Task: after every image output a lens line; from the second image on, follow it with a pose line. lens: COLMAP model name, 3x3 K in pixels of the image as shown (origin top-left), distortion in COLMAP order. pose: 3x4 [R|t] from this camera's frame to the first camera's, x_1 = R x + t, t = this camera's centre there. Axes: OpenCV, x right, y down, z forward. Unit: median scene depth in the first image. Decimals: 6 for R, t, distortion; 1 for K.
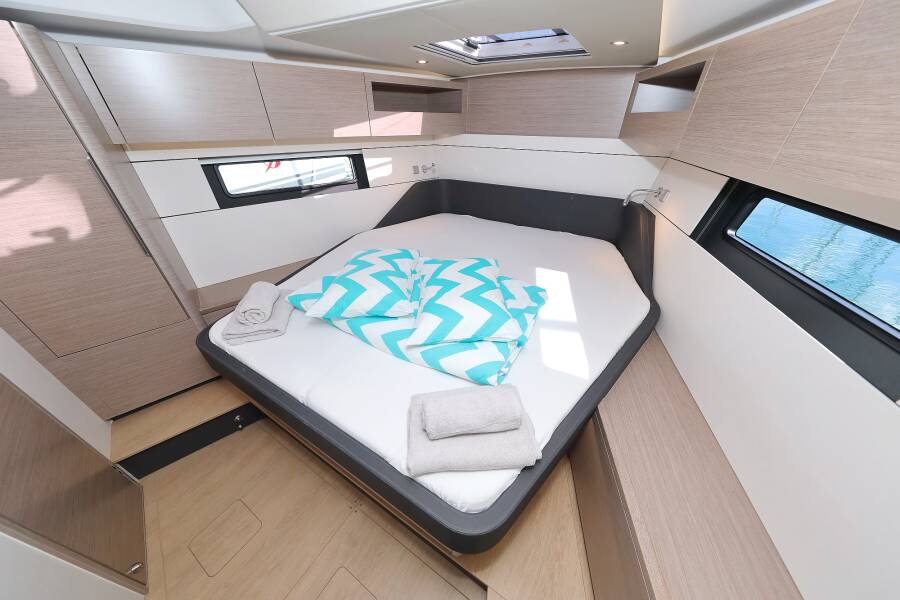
lens RADIAL K [[278.6, 0, 450.0], [0, 278.6, 300.0], [0, 0, 1]] dist [-0.007572, -0.000097]
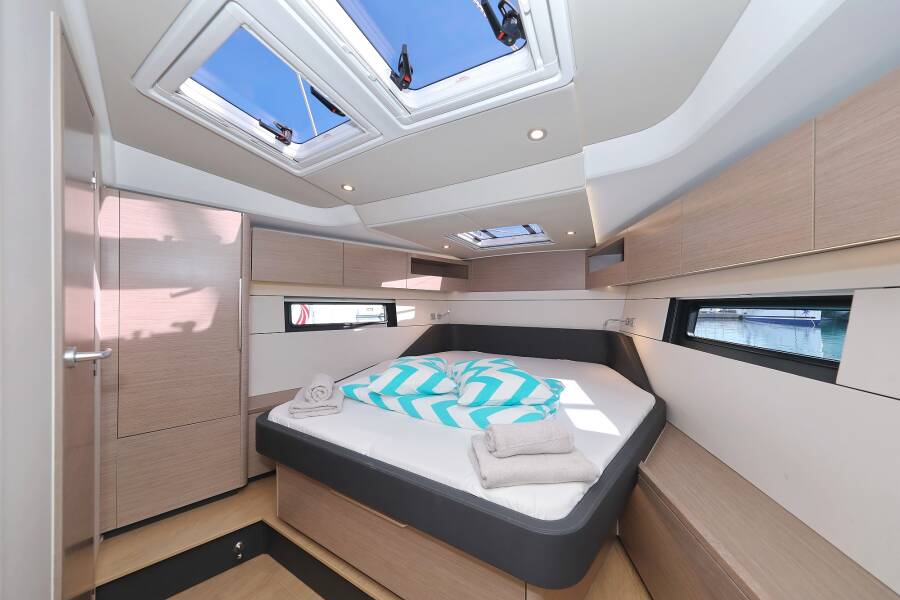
lens RADIAL K [[272.2, 0, 450.0], [0, 272.2, 300.0], [0, 0, 1]] dist [0.001679, 0.000038]
pose [[0.999754, 0.000109, 0.022179, -0.120908], [0.012033, 0.837379, -0.546490, 0.235915], [-0.018632, 0.546622, 0.837172, -0.118643]]
